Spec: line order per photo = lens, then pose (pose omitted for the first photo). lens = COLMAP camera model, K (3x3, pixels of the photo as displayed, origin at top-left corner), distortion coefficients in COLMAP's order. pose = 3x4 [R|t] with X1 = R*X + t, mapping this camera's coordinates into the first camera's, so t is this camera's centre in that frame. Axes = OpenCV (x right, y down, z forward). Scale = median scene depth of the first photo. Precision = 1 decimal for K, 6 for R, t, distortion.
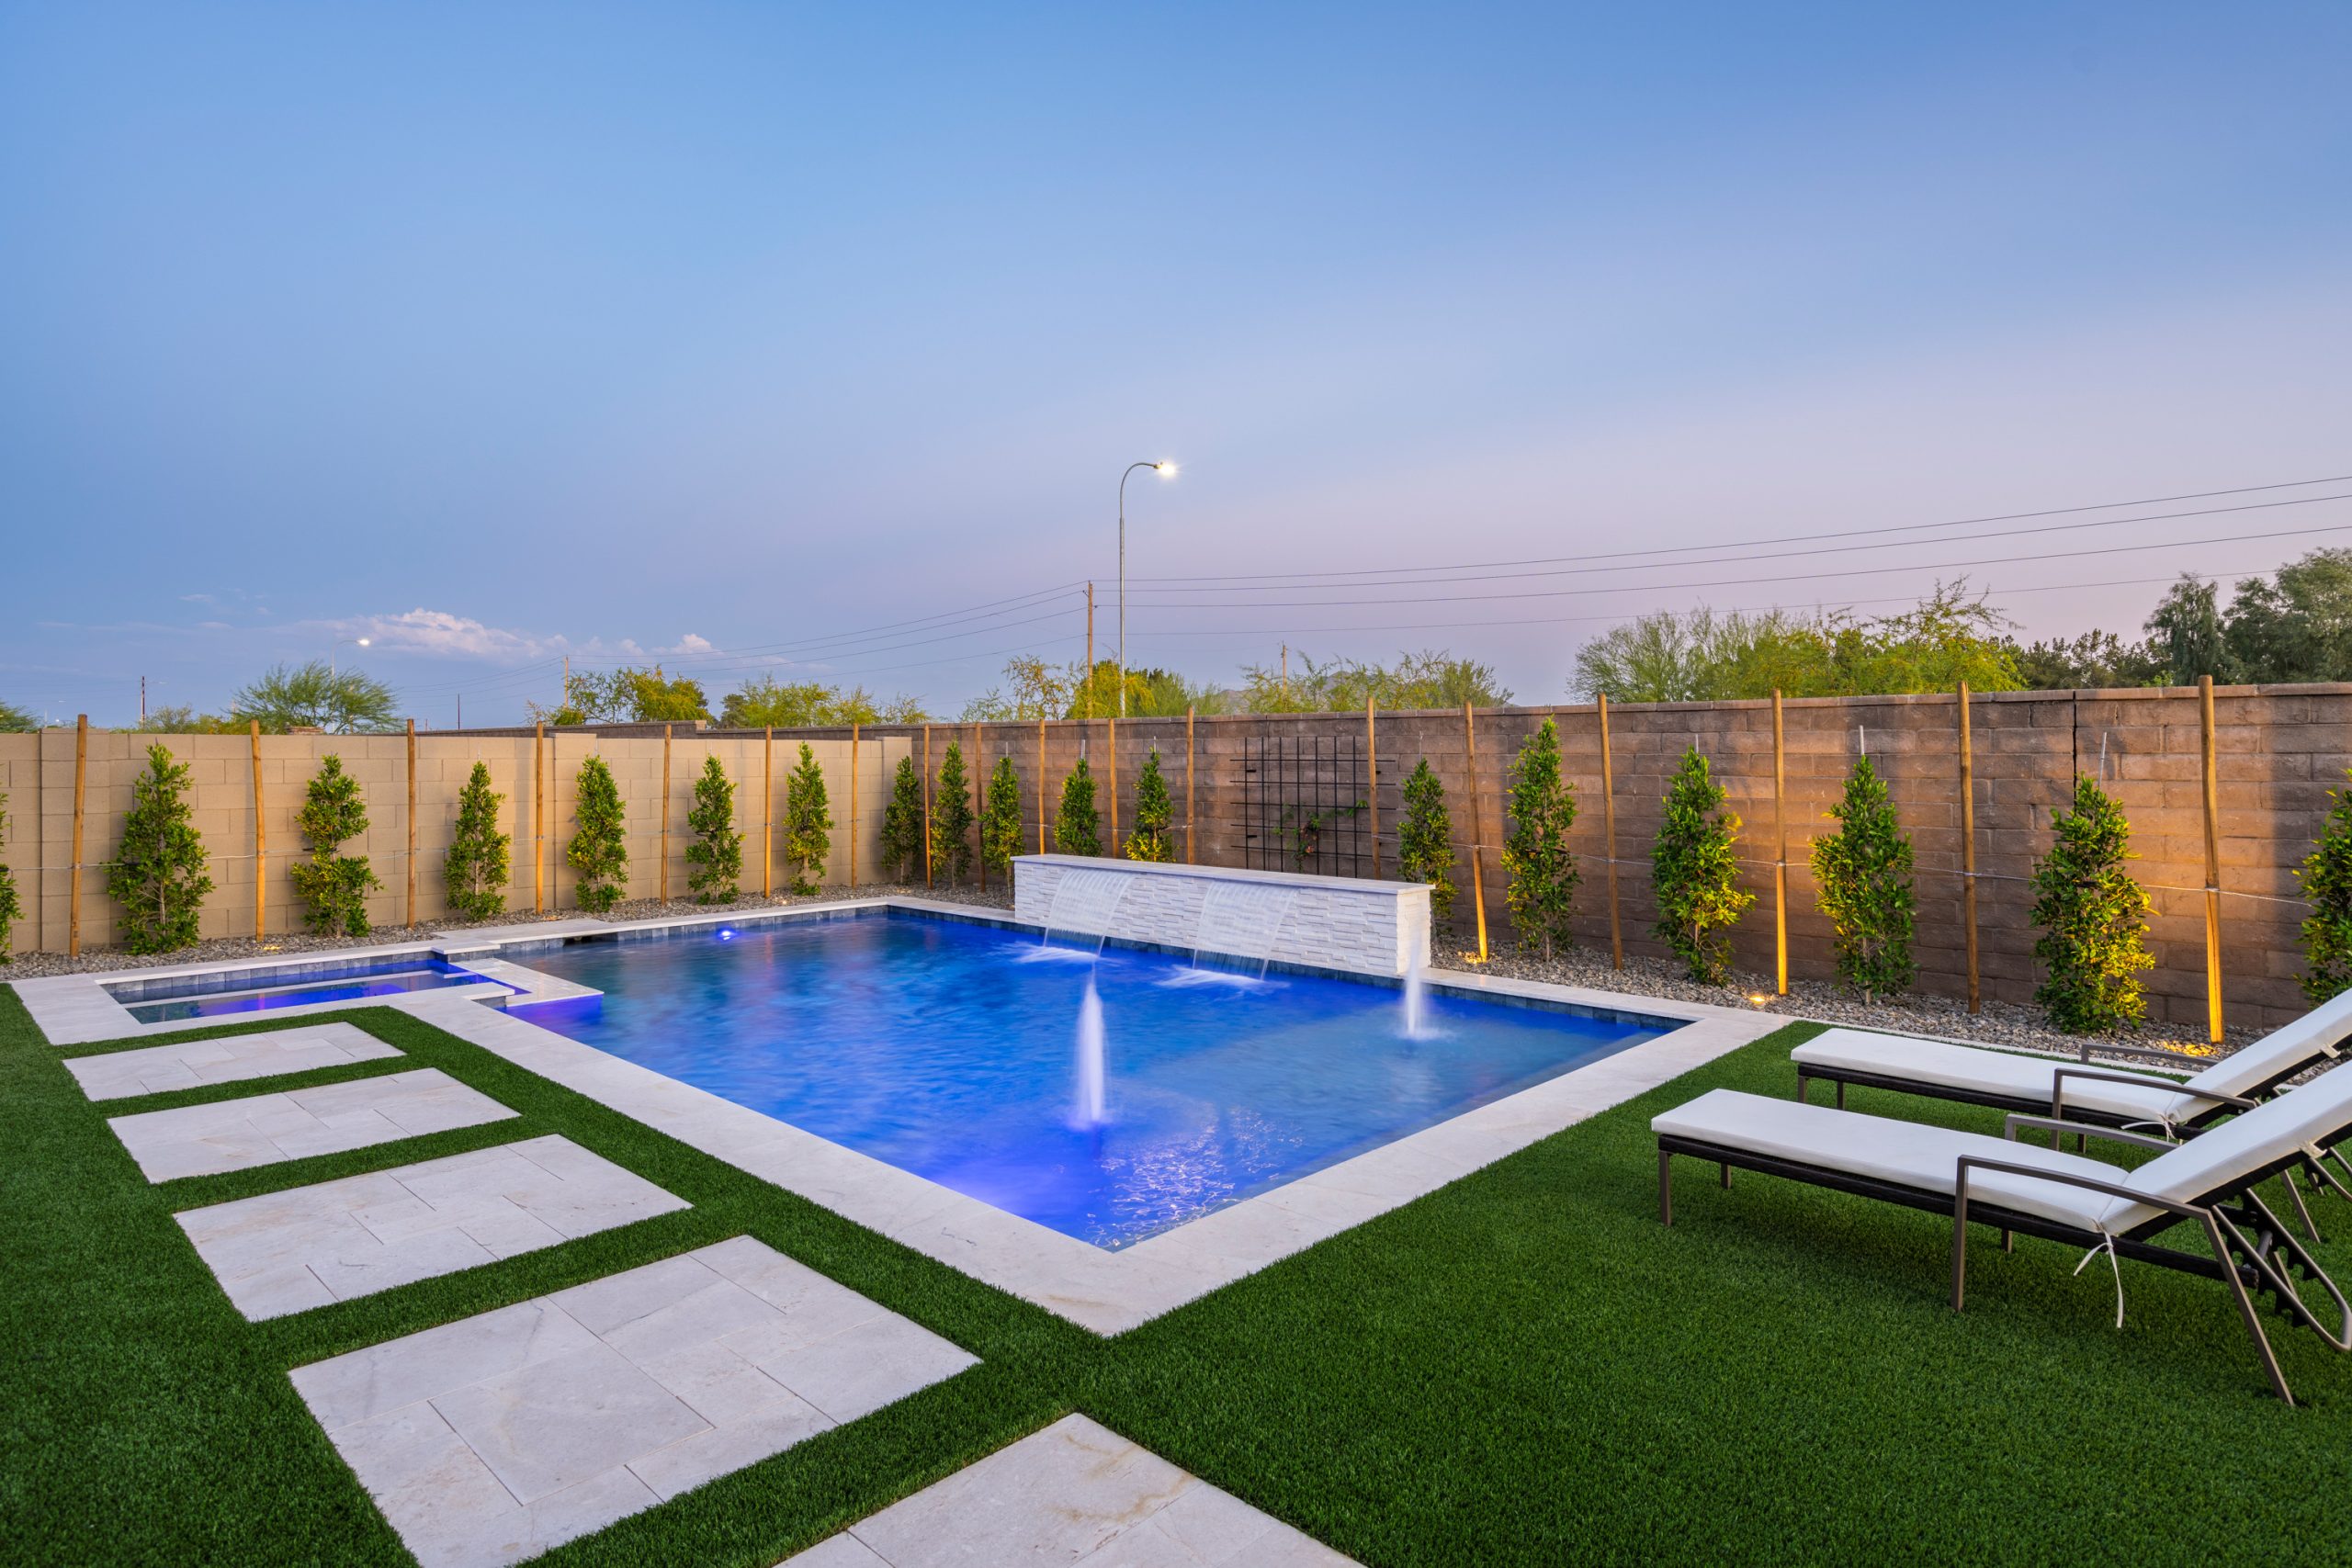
lens RADIAL K [[1256.0, 0, 1170.2], [0, 1256.0, 736.2], [0, 0, 1]] dist [0.013084, -0.001300]
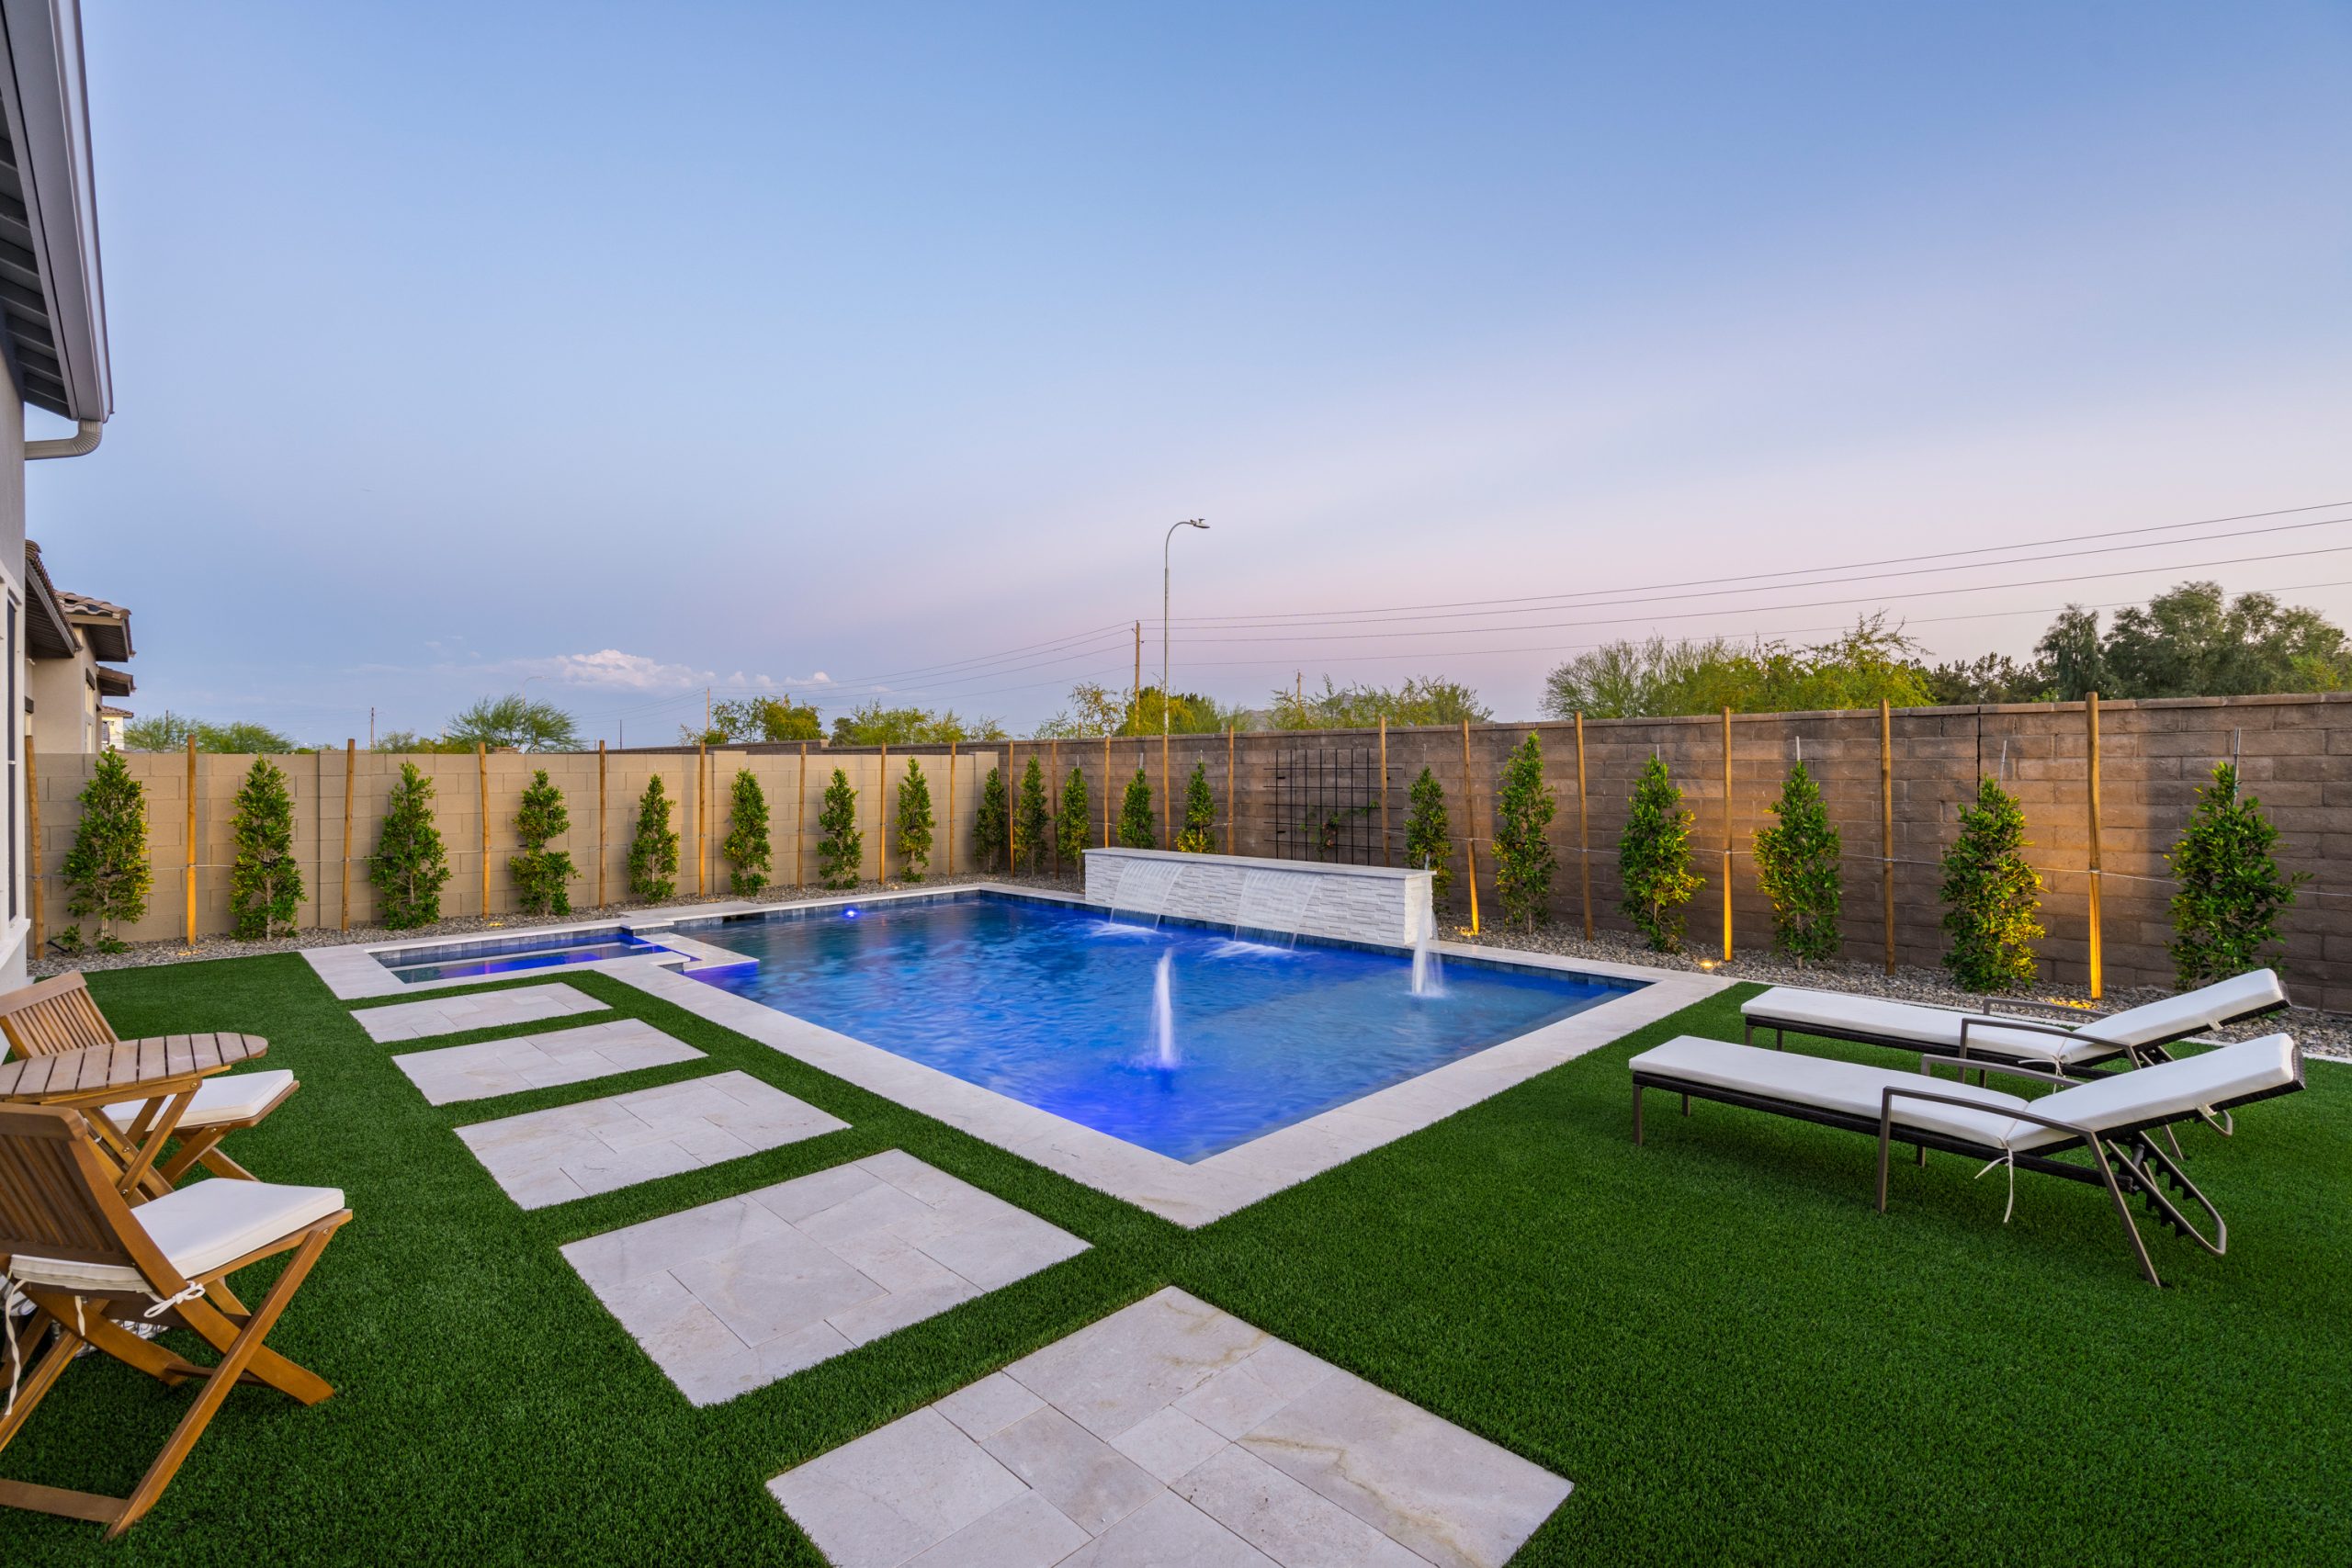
lens RADIAL K [[1048.5, 0, 1167.9], [0, 1048.5, 770.9], [0, 0, 1]] dist [0.002045, 0.000802]
pose [[0.999427, -0.006762, -0.033168, -0.018236], [0.007431, 0.999771, 0.020089, -0.000053], [0.033024, -0.020324, 0.999248, -0.018270]]
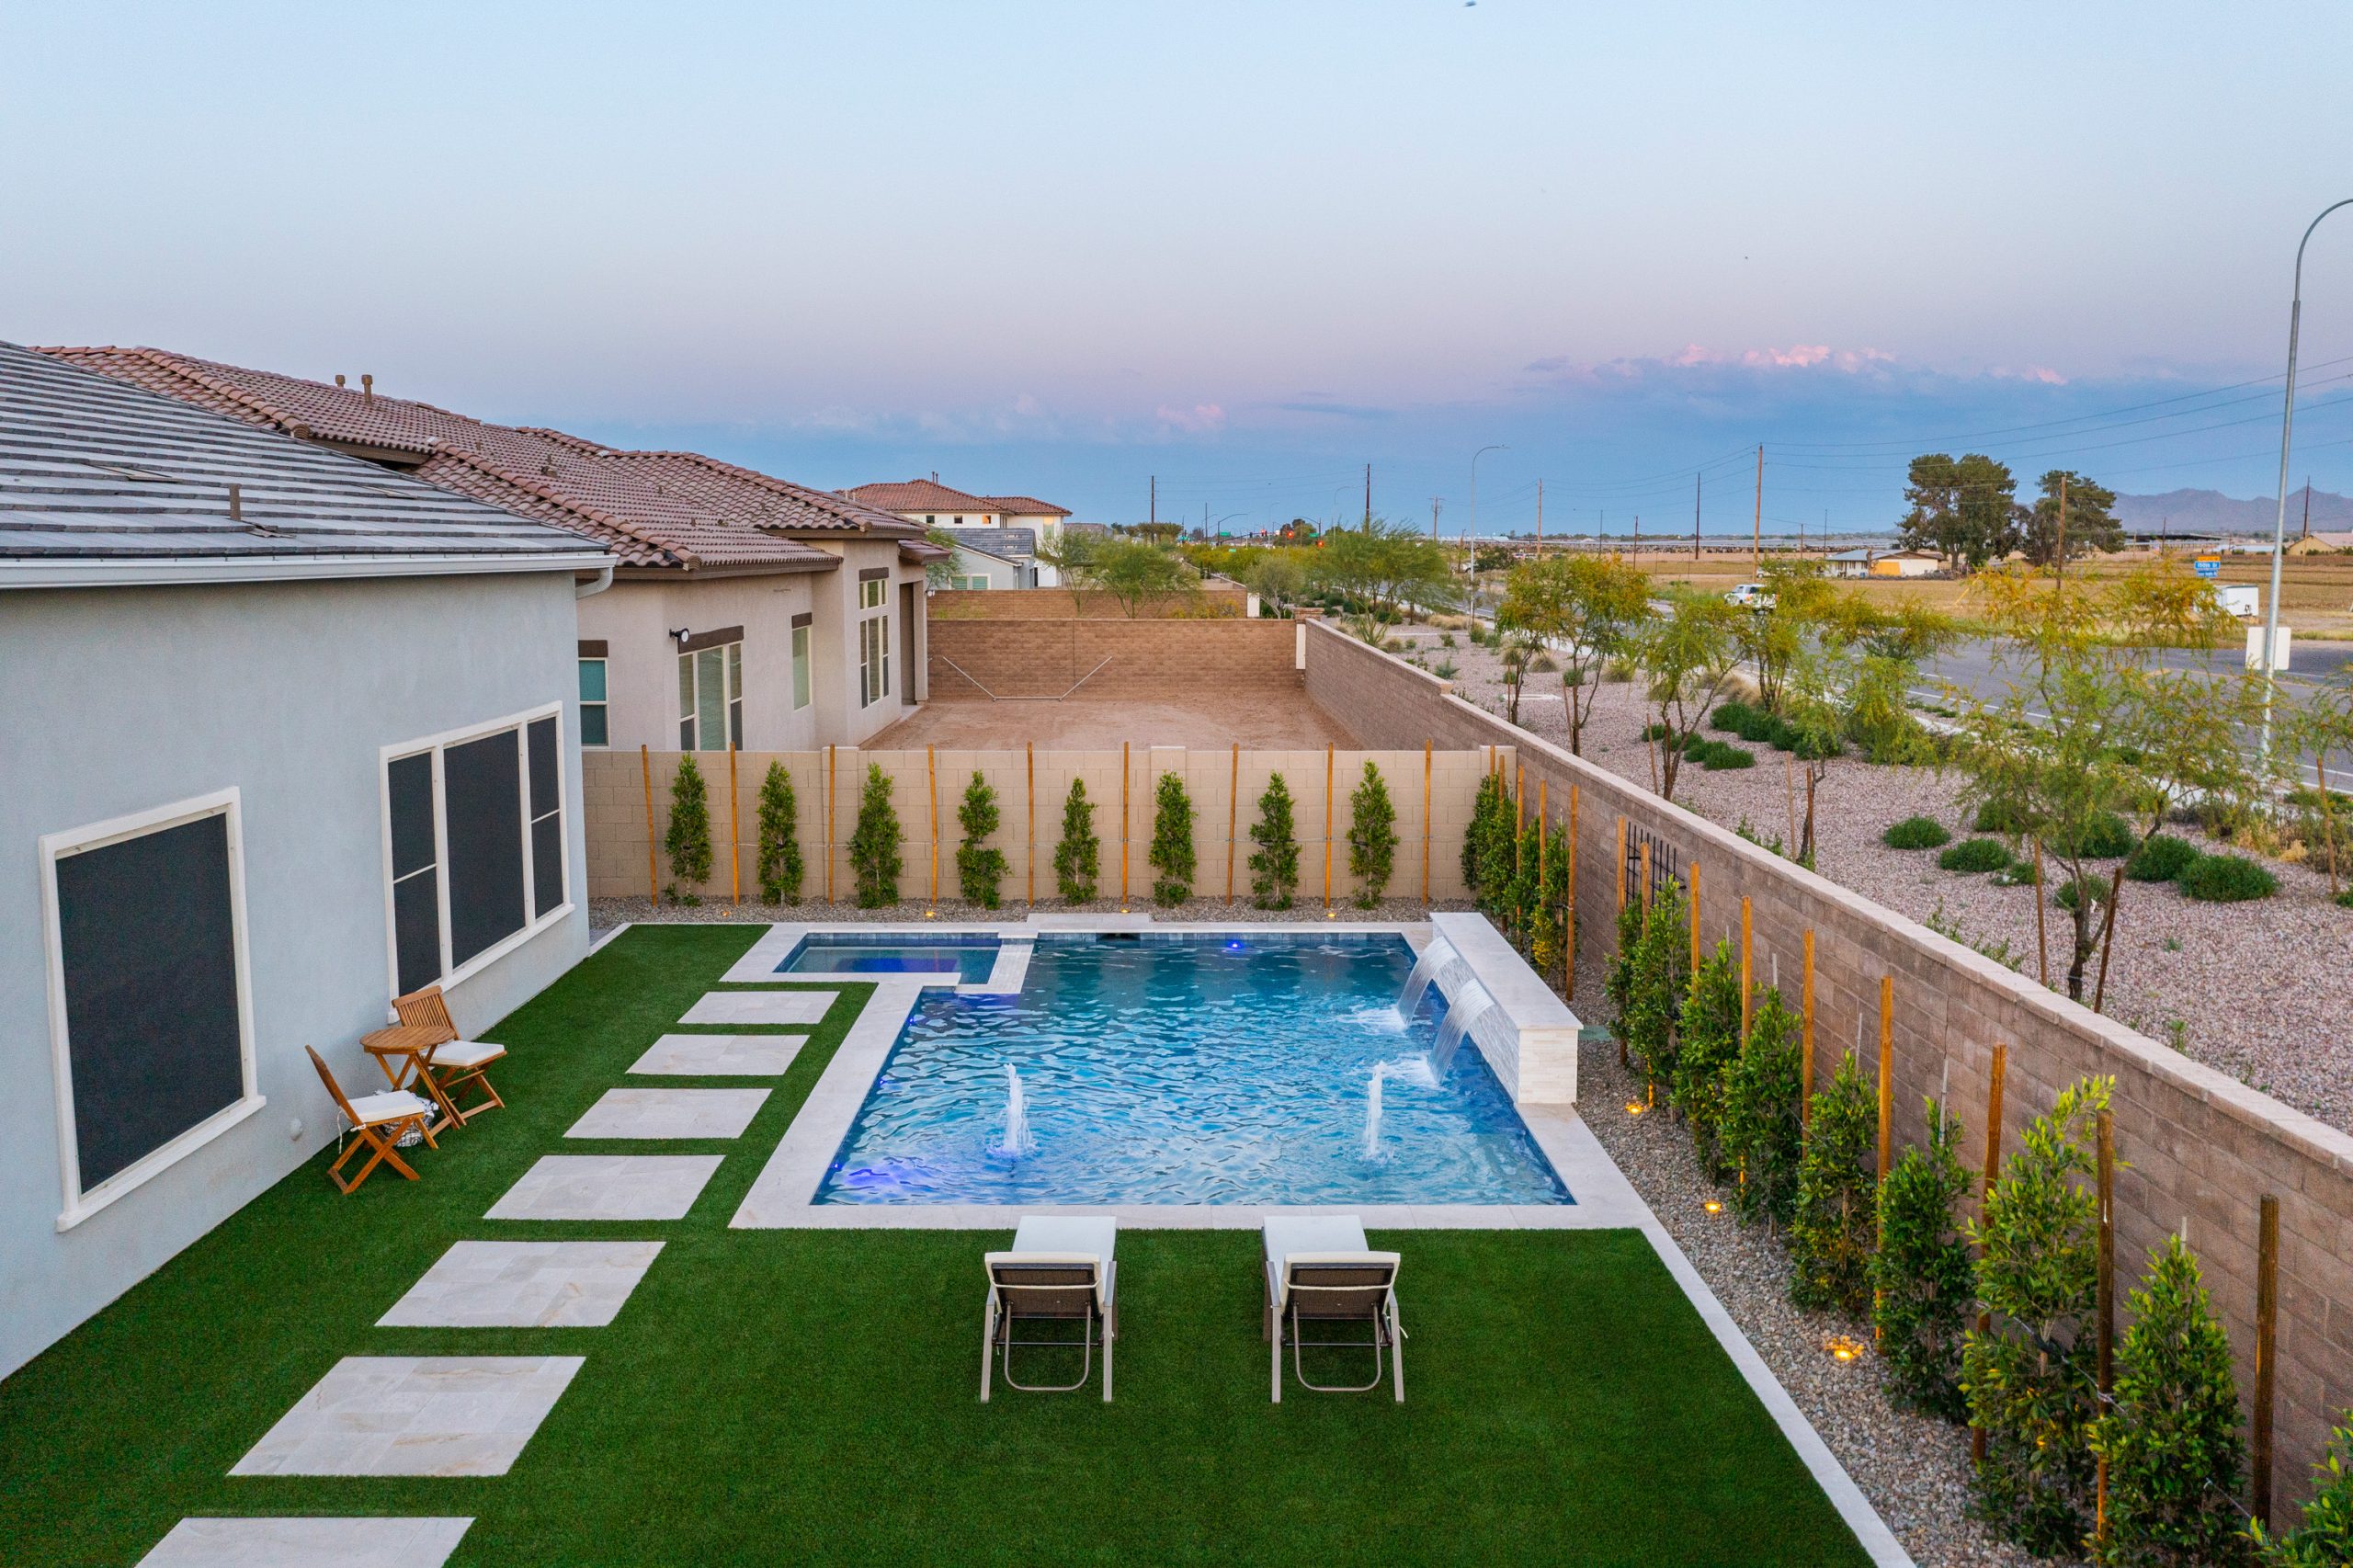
lens RADIAL K [[1909.8, 0, 1178.5], [0, 1909.8, 759.2], [0, 0, 1]] dist [-0.002589, -0.003516]
pose [[0.703383, 0.080804, -0.706203, 1.481893], [0.008593, 0.992478, 0.122118, -0.398165], [0.710759, -0.091964, 0.697398, -0.385479]]
